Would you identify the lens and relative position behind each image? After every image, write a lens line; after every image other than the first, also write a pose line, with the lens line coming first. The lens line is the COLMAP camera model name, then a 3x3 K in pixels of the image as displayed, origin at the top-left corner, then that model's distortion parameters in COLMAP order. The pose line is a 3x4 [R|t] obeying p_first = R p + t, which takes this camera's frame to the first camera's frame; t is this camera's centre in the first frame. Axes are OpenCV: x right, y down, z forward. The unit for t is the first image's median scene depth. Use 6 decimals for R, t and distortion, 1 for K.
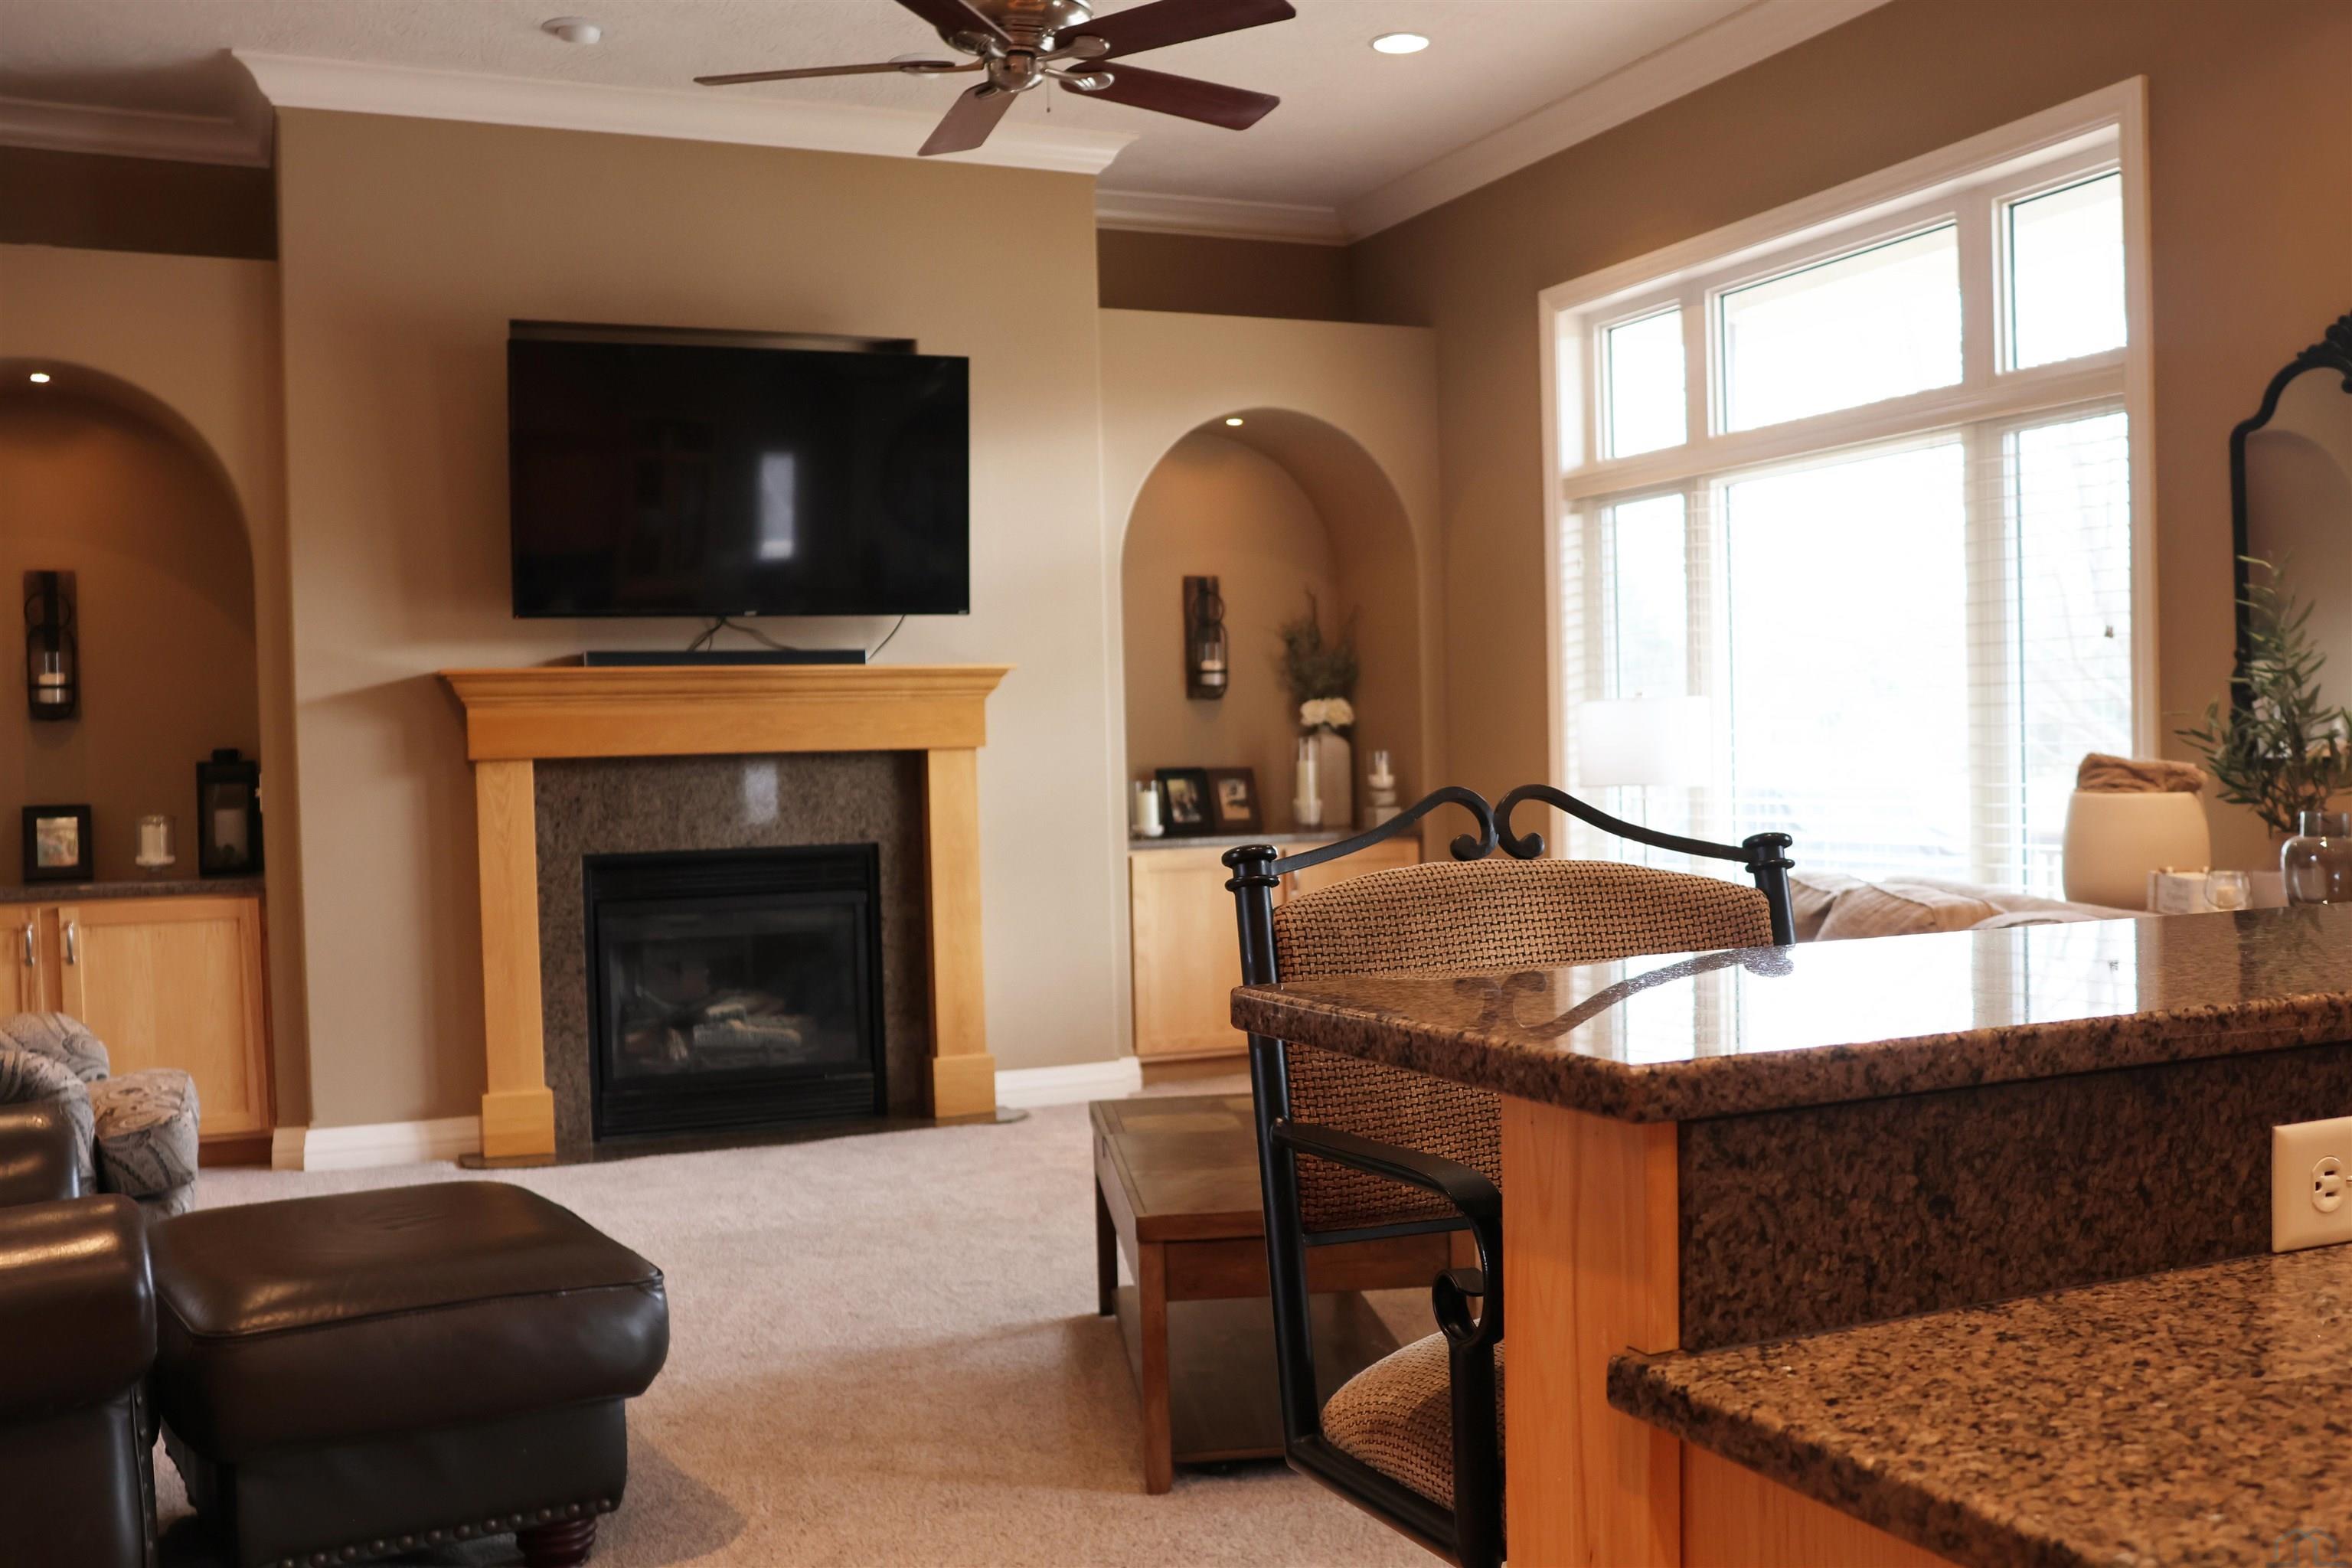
lens RADIAL K [[2162.6, 0, 1193.1], [0, 2162.6, 775.5], [0, 0, 1]] dist [-0.045011, 0.000000]
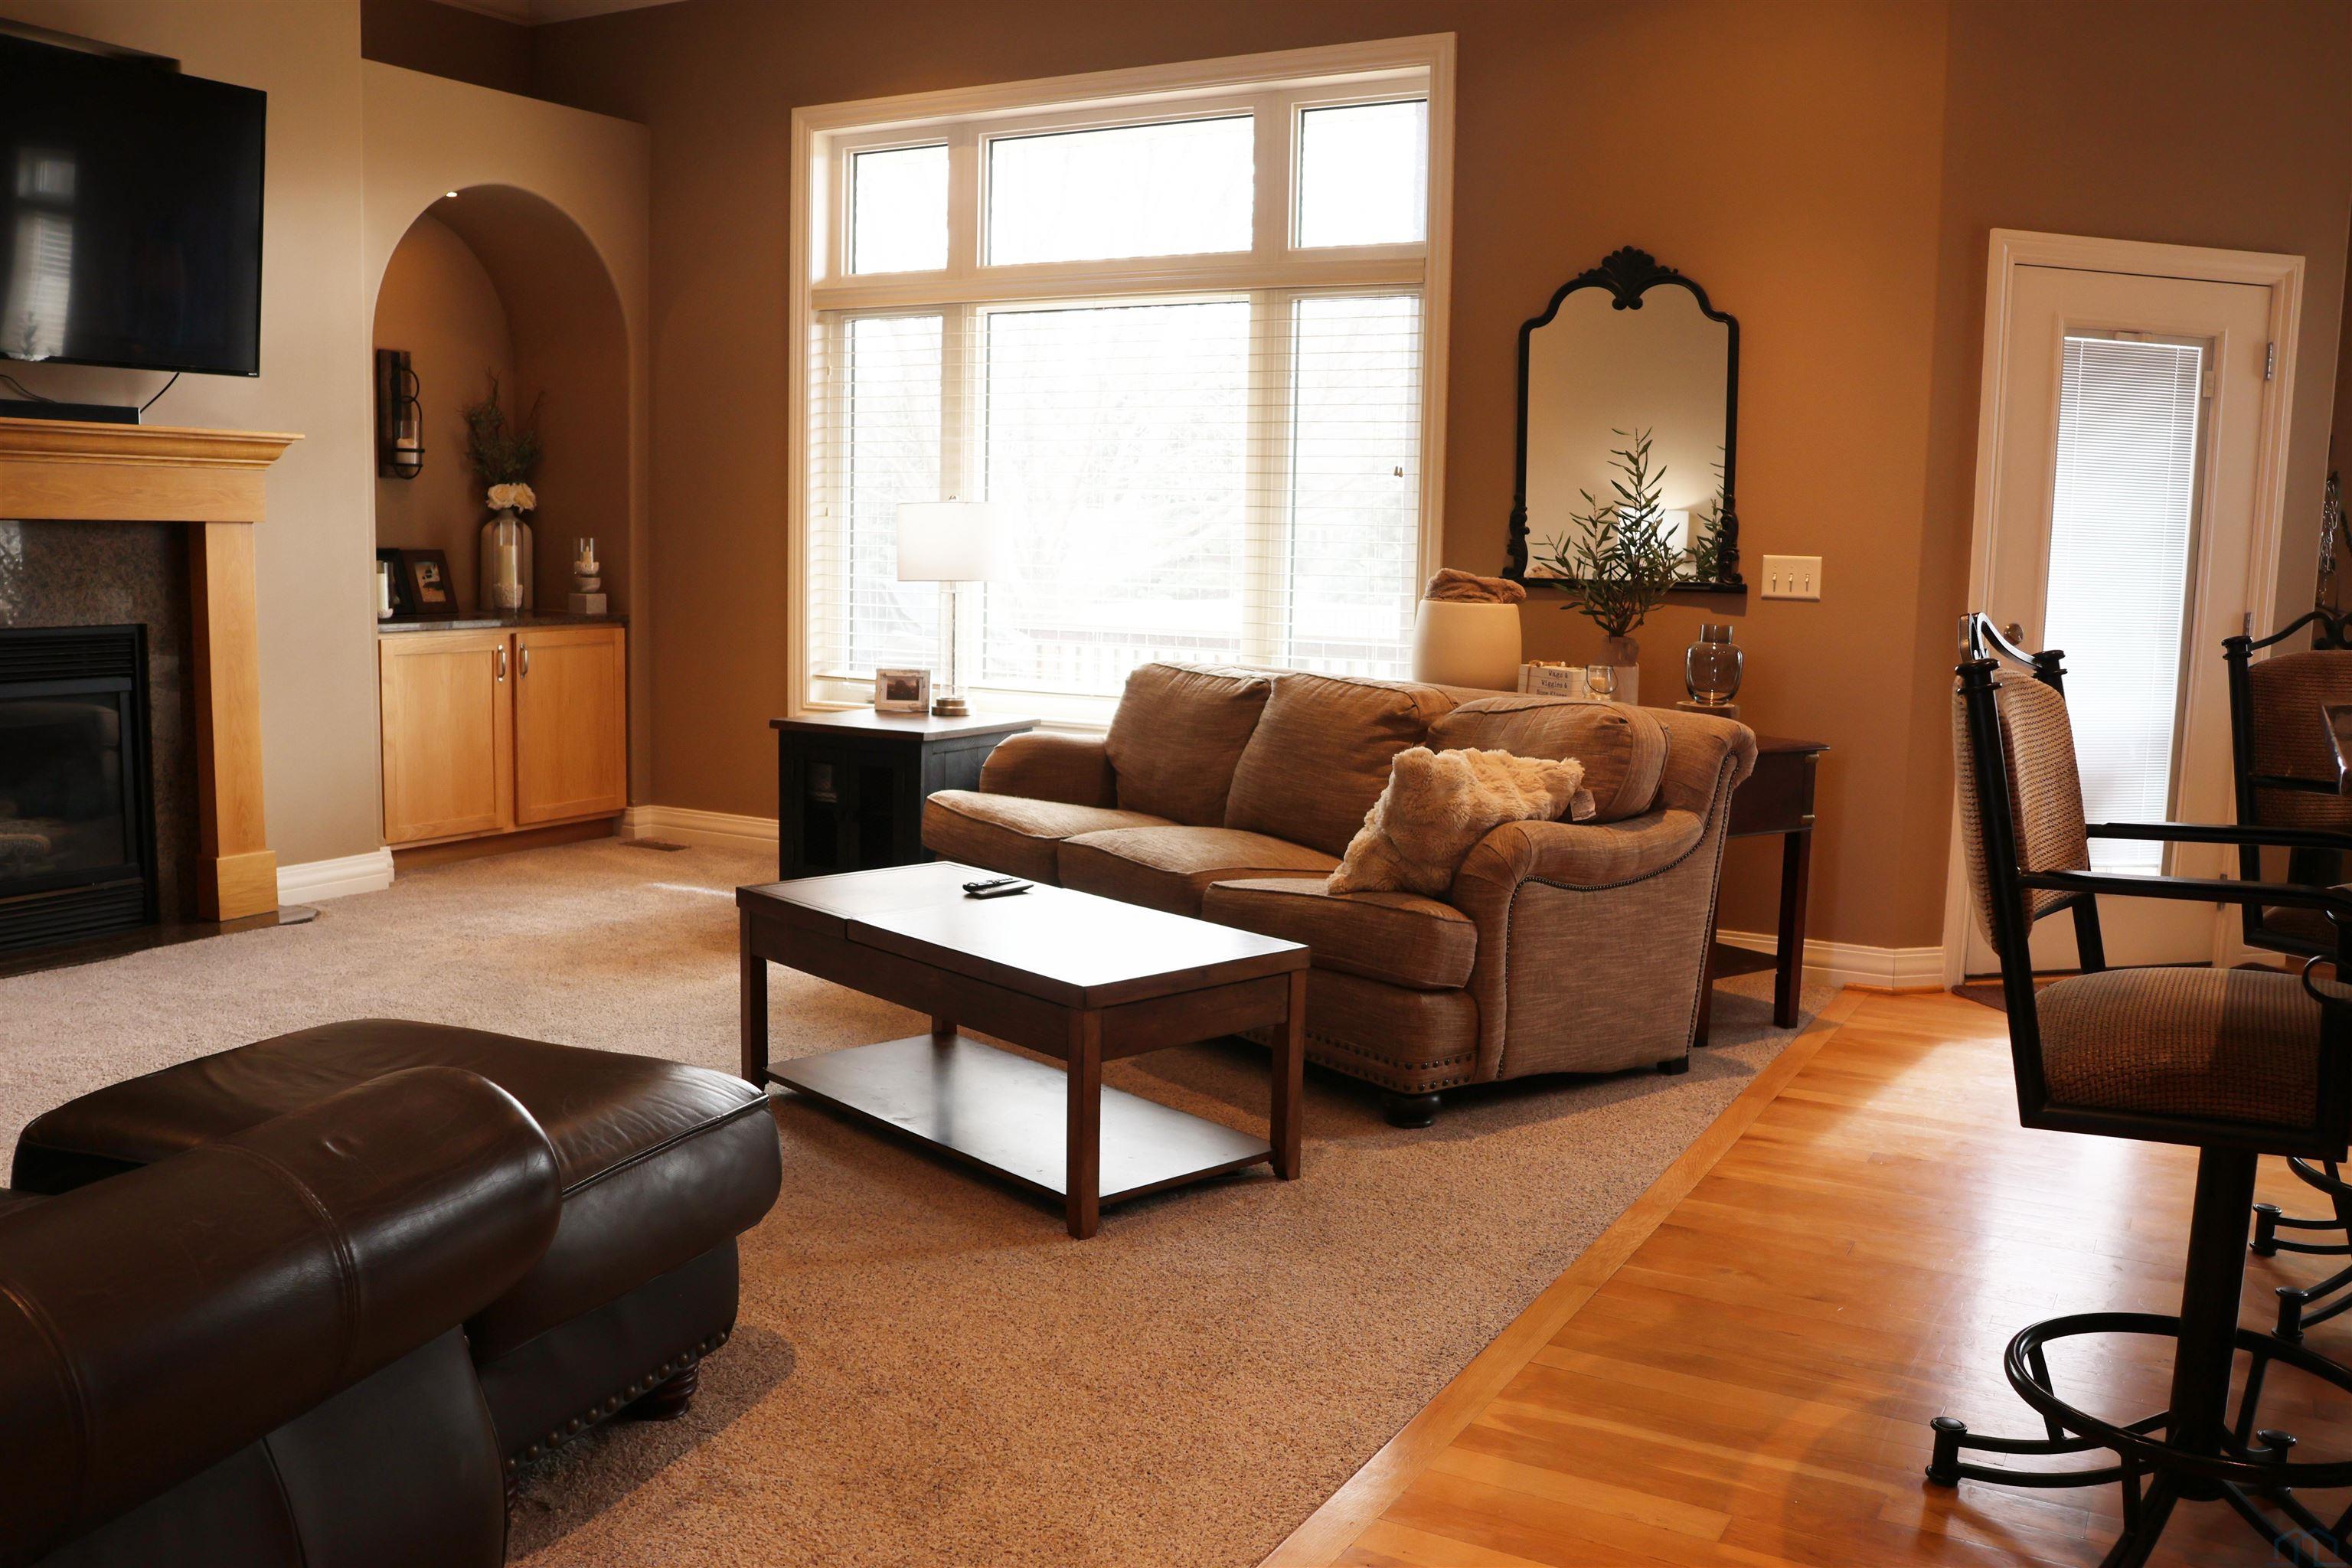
lens RADIAL K [[1985.6, 0, 1160.9], [0, 1985.6, 788.1], [0, 0, 1]] dist [-0.140287, 0.100354]
pose [[0.809276, -0.032830, 0.586511, -0.264852], [-0.033986, 0.994148, 0.102541, 0.002274], [-0.586445, -0.102917, 0.803424, 0.095471]]
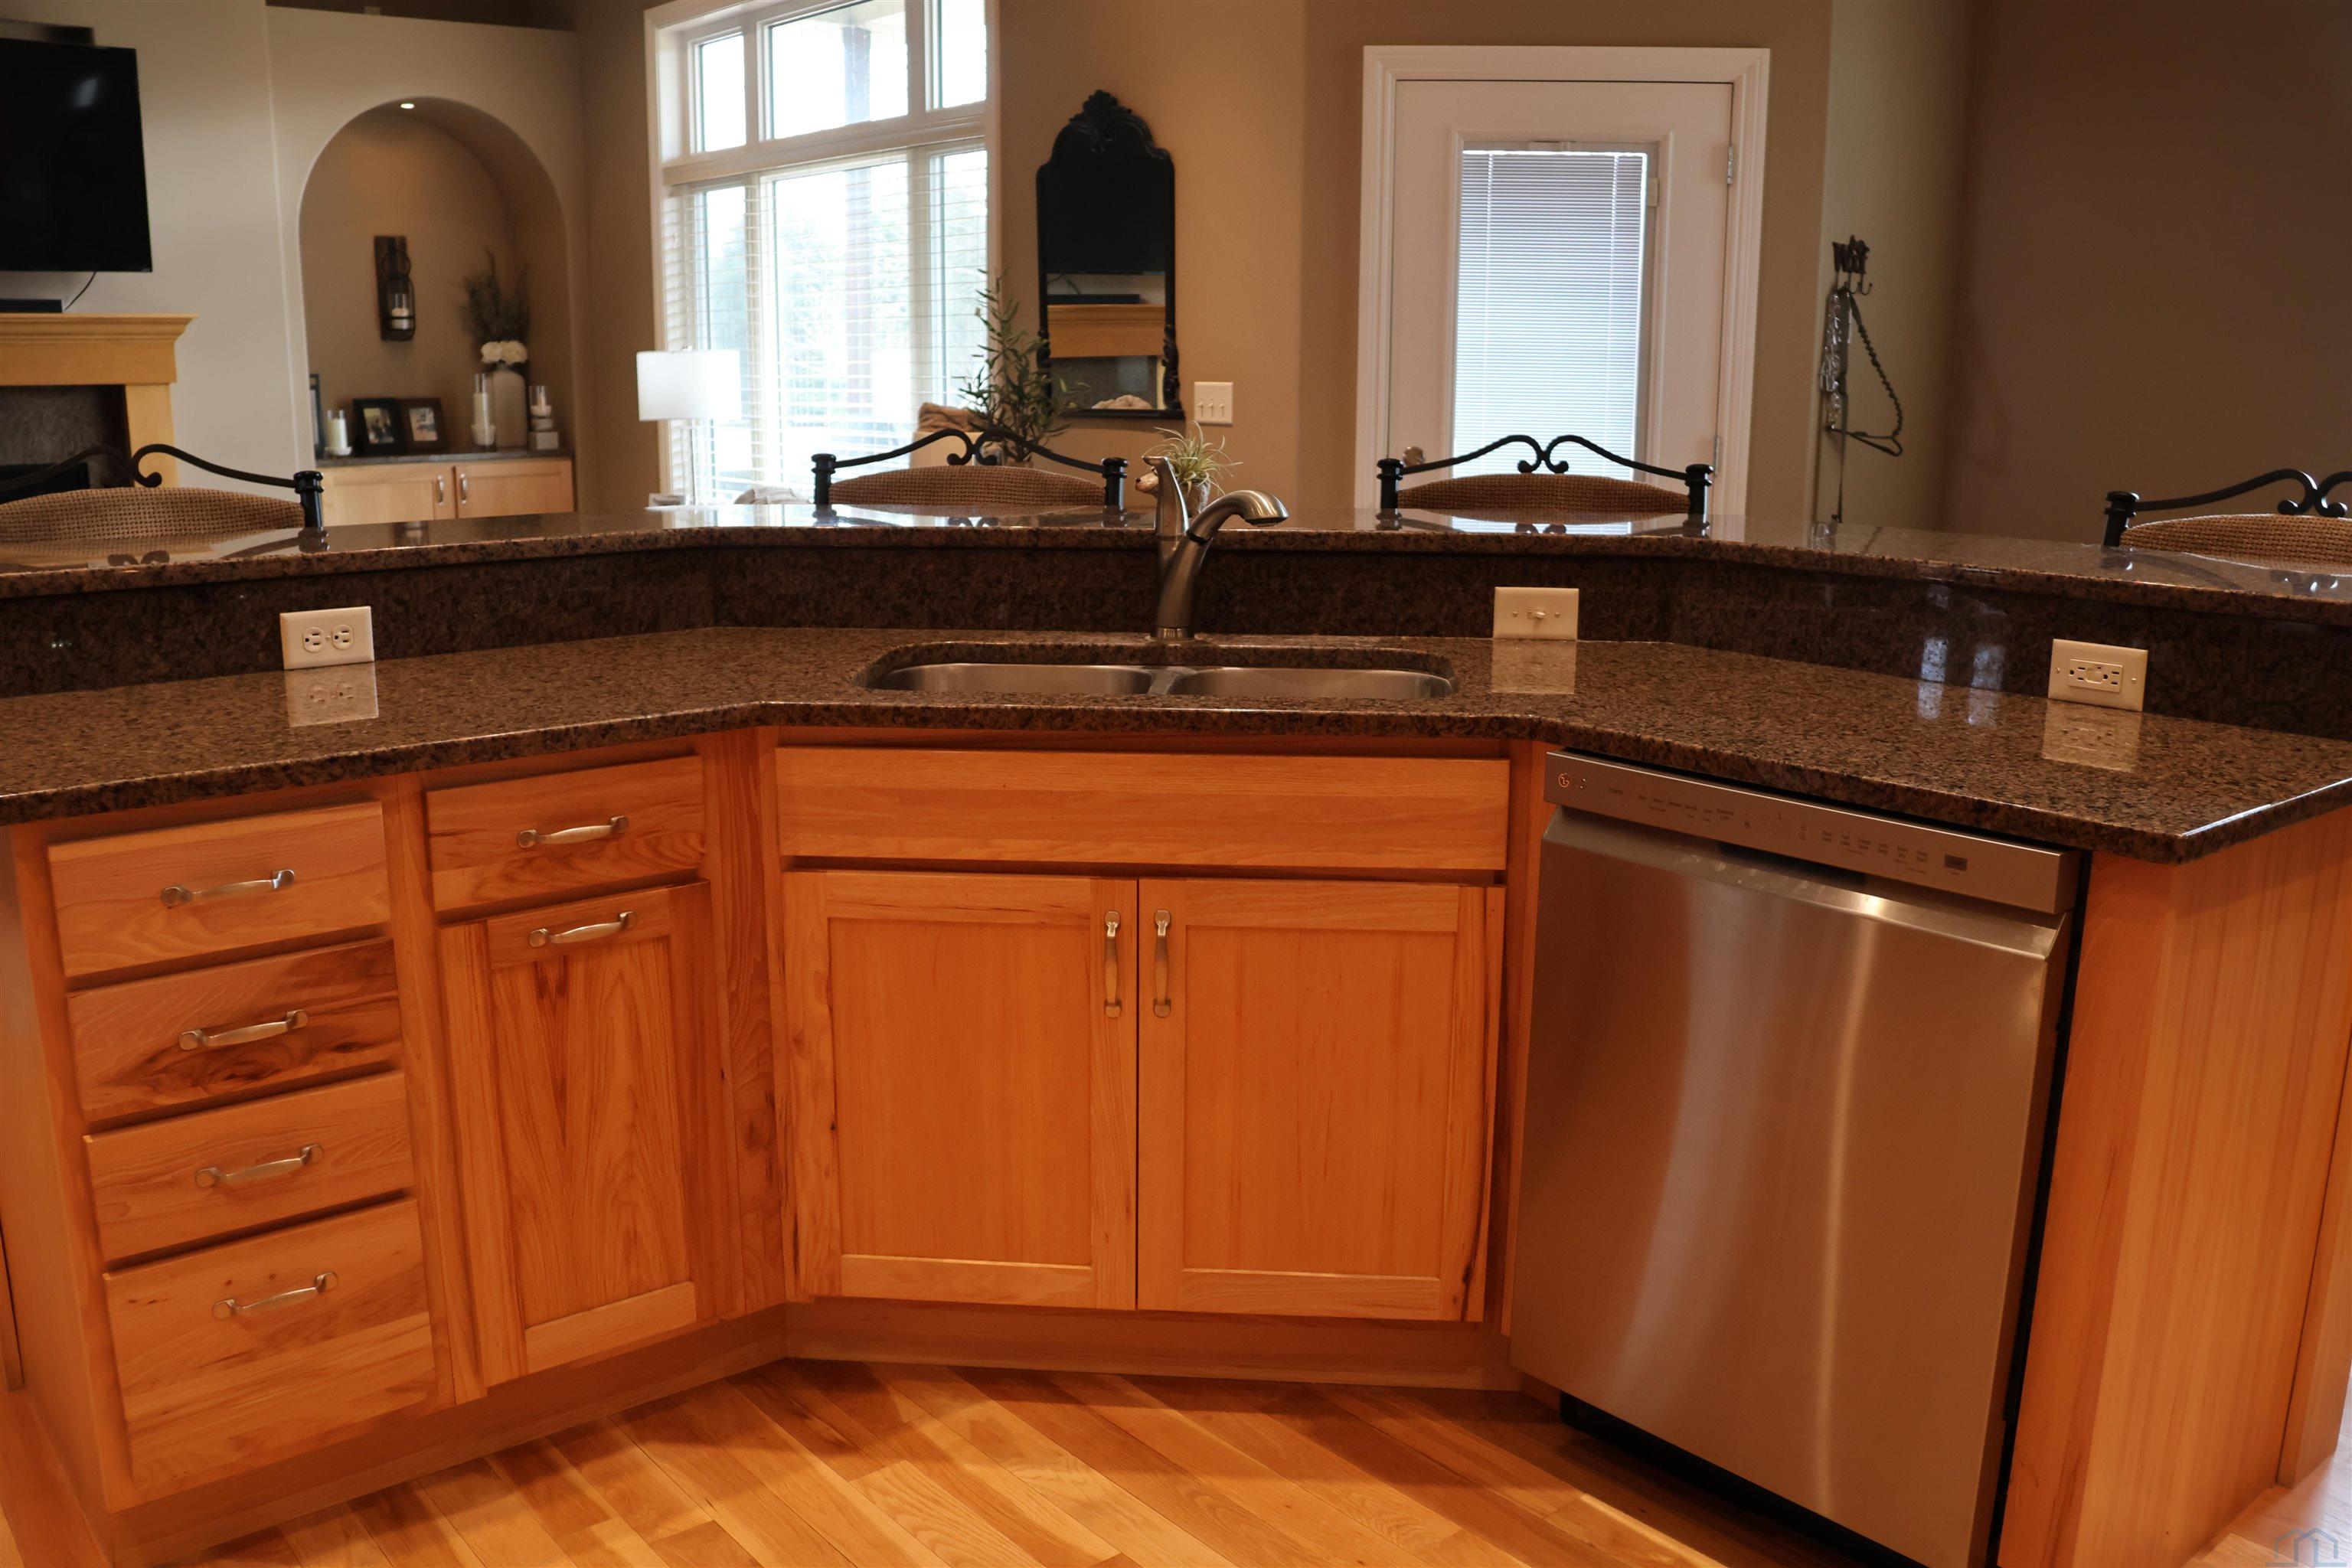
lens RADIAL K [[1985.6, 0, 1164.1], [0, 1985.6, 801.9], [0, 0, 1]] dist [-0.140287, 0.100354]
pose [[0.965431, -0.030668, 0.258847, 0.149125], [-0.022957, 0.979192, 0.201636, -0.012243], [-0.259645, -0.200608, 0.944638, -0.203658]]
